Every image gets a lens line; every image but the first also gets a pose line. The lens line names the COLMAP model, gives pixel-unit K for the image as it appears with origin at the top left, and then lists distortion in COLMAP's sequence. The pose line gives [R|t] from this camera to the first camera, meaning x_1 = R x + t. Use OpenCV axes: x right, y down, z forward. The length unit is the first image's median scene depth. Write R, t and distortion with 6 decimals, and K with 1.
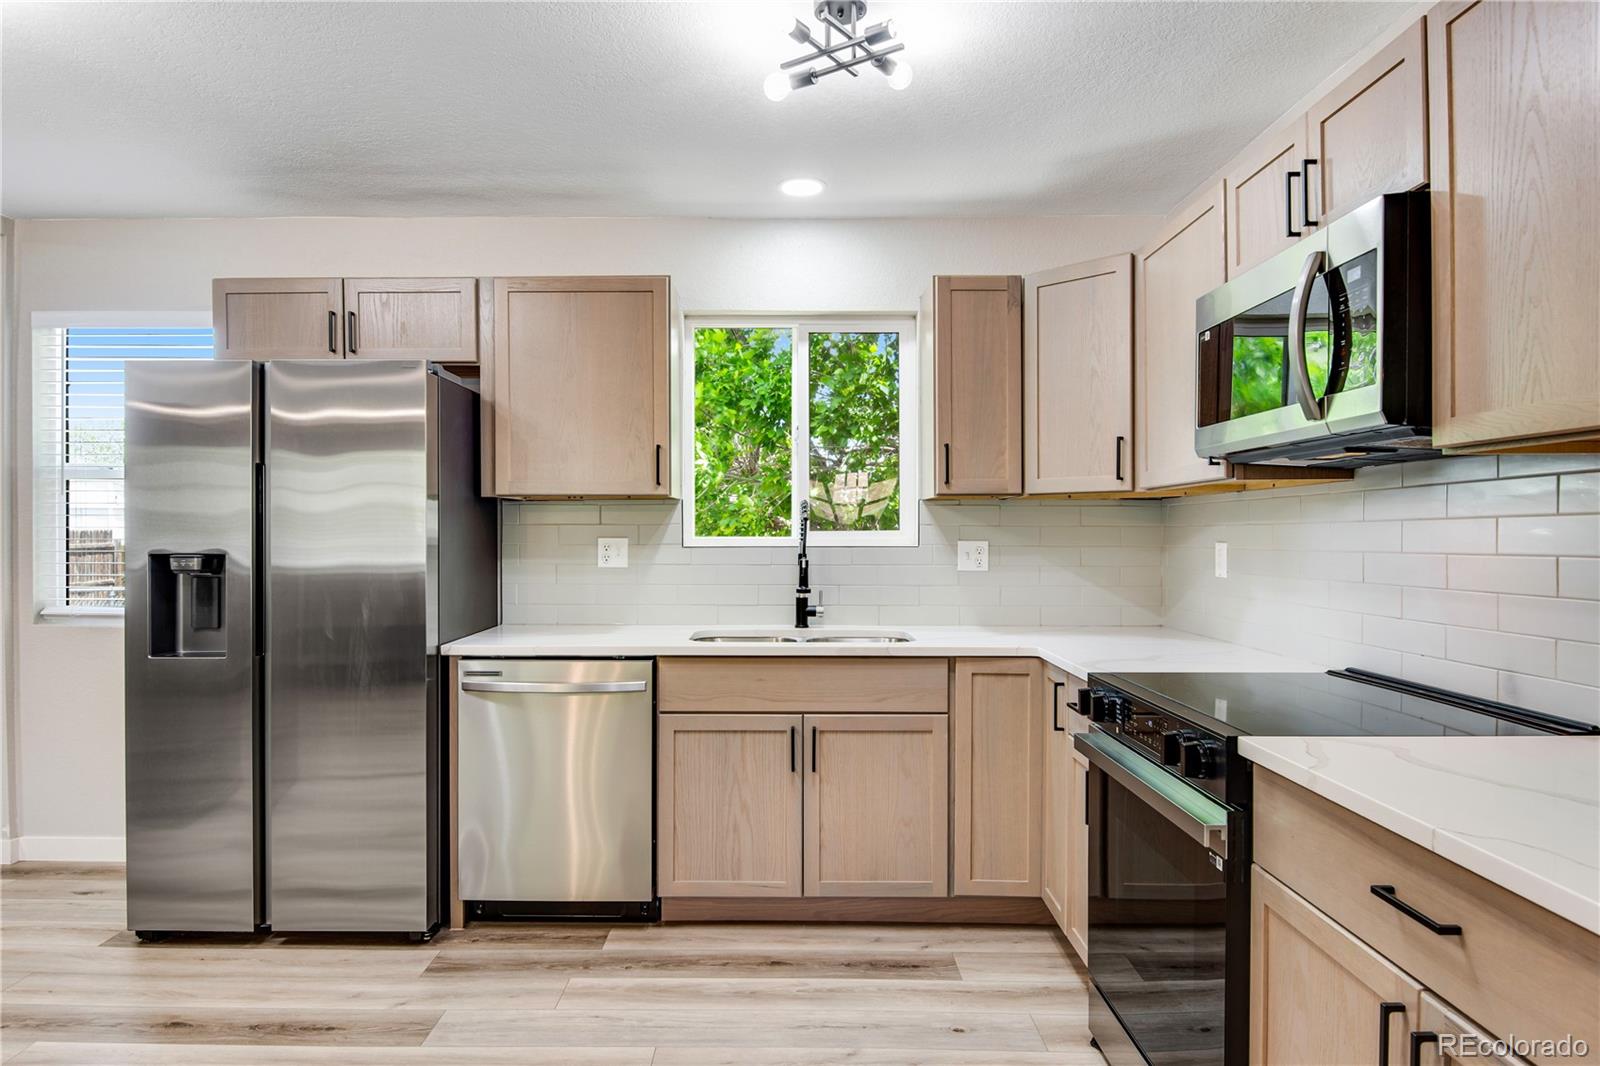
lens RADIAL K [[1000.0, 0, 789.0], [0, 1000.0, 535.5], [0, 0, 1]] dist [0.005510, -0.020681]
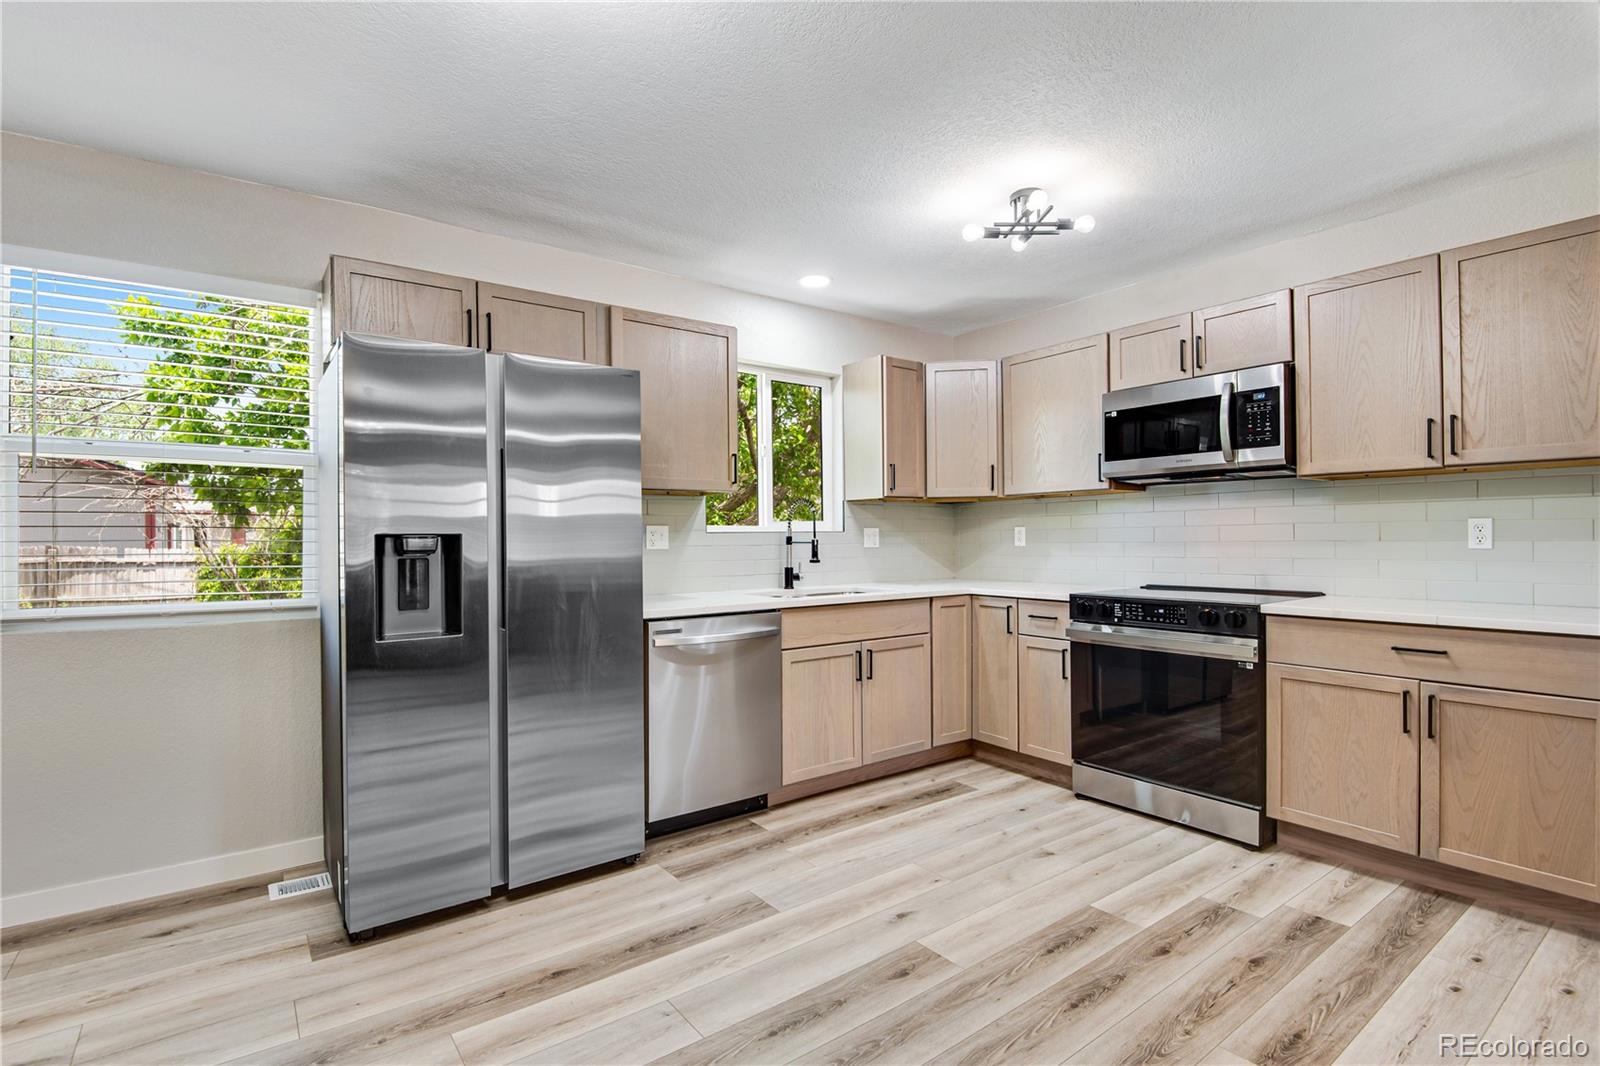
lens RADIAL K [[750.1, 0, 815.9], [0, 750.1, 534.8], [0, 0, 1]] dist [0.018265, -0.023975]
pose [[0.797313, -0.005897, 0.603538, -0.706685], [0.012023, 0.999909, -0.006113, 0.026757], [-0.603447, 0.012130, 0.797311, 0.153904]]
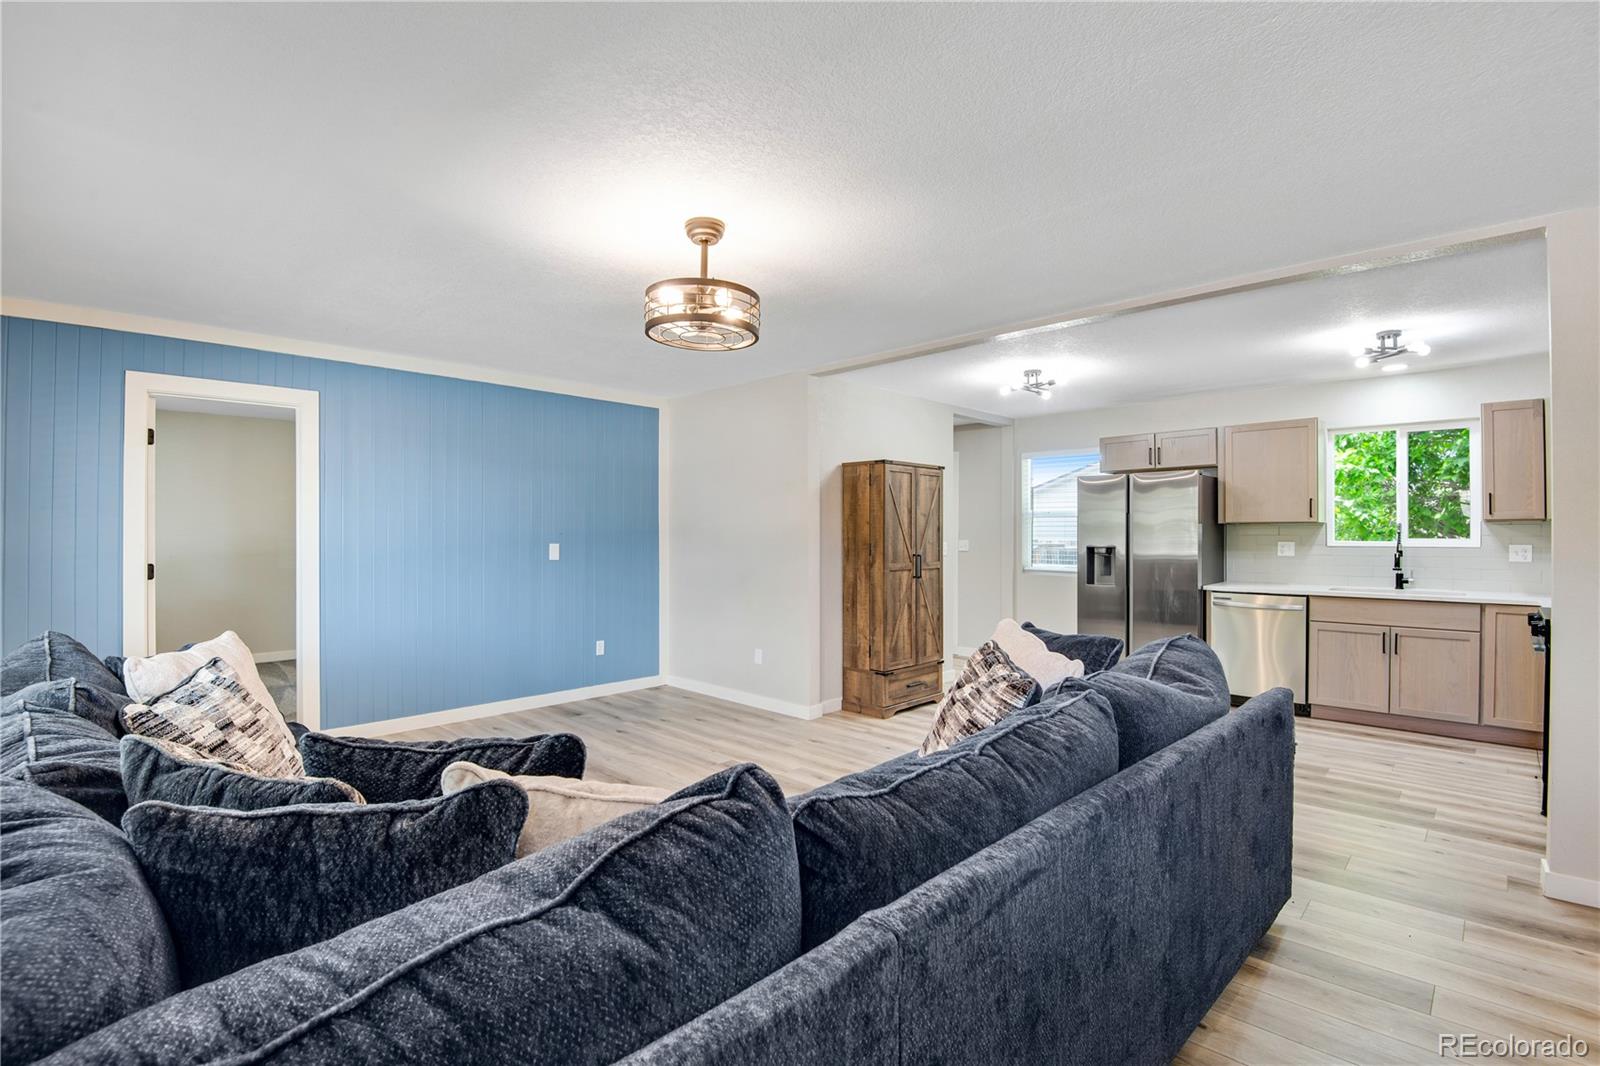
lens RADIAL K [[746.9, 0, 776.0], [0, 746.9, 532.8], [0, 0, 1]] dist [-0.001325, -0.024419]
pose [[0.714600, 0.000769, -0.699533, 0.173823], [-0.001771, 0.999998, -0.000709, -0.015503], [0.699531, 0.001746, 0.714600, -1.006294]]
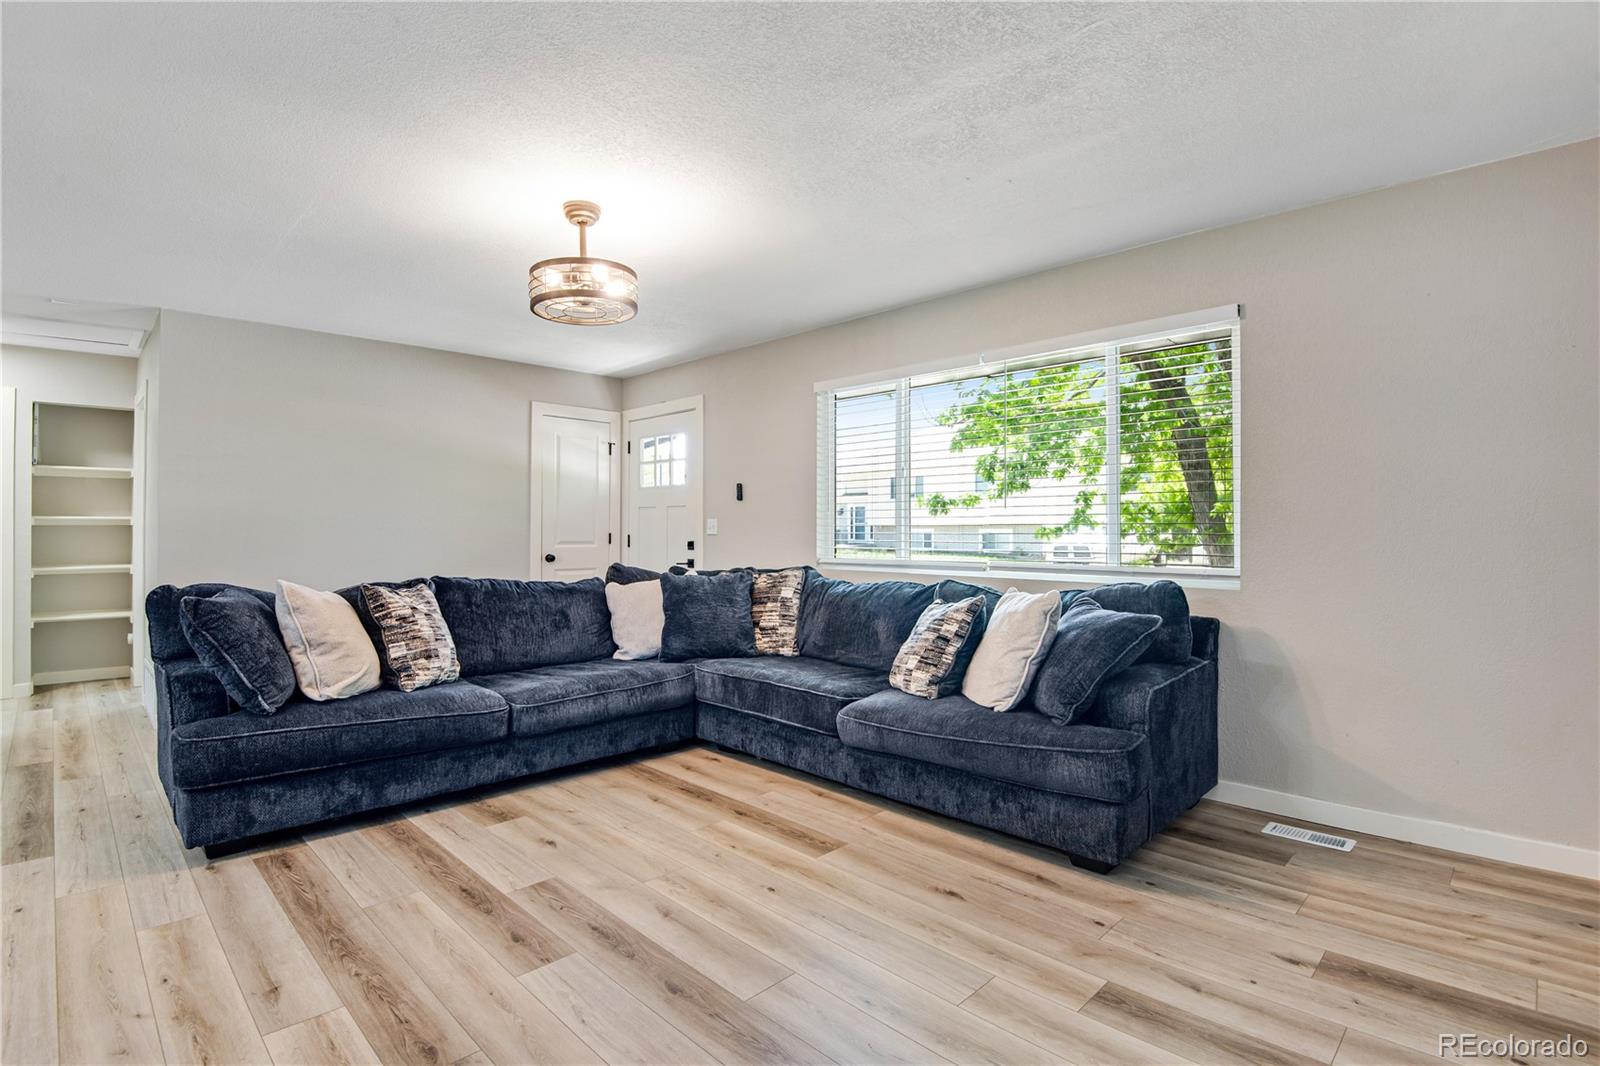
lens RADIAL K [[775.3, 0, 778.0], [0, 775.3, 528.7], [0, 0, 1]] dist [-0.051886, -0.000231]
pose [[-0.712183, -0.000804, 0.701993, -1.332770], [0.002486, 0.999990, 0.003668, 0.025564], [-0.701989, 0.004358, -0.712174, 0.062050]]
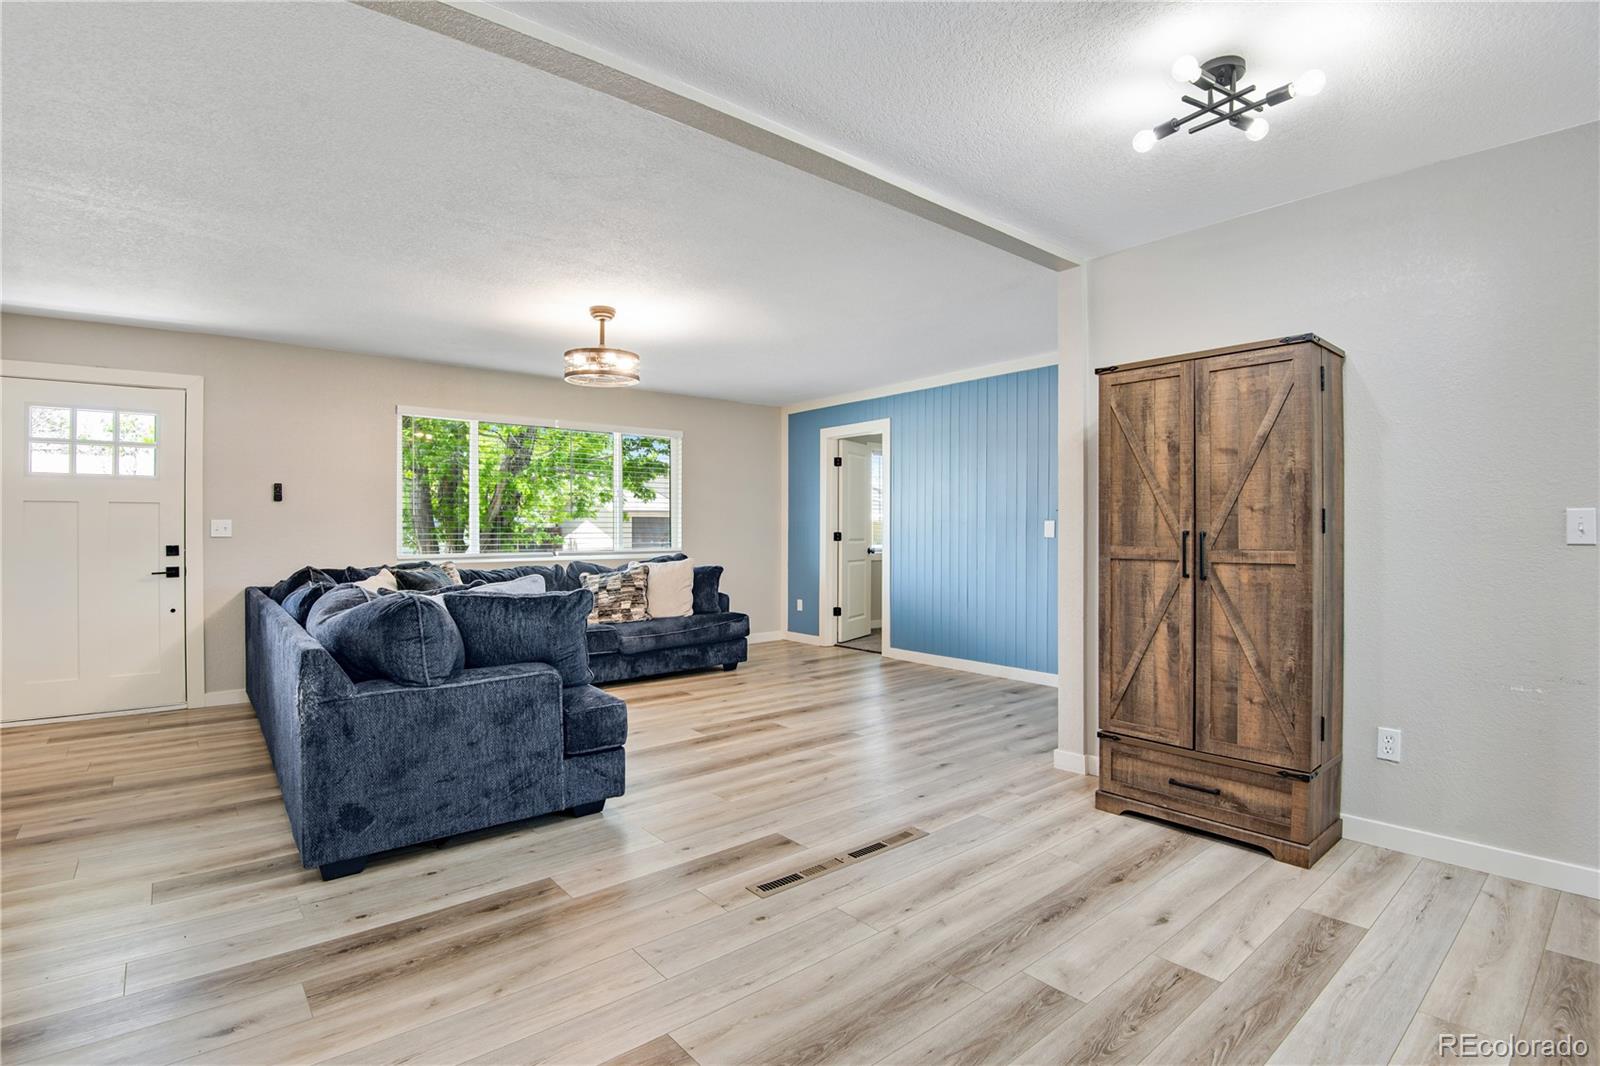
lens RADIAL K [[744.5, 0, 779.2], [0, 744.5, 528.2], [0, 0, 1]] dist [-0.024219, -0.011367]
pose [[-0.769443, -0.001000, -0.638715, 0.127704], [0.000059, 0.999999, -0.001637, 0.029391], [0.638715, -0.001297, -0.769442, 0.798495]]
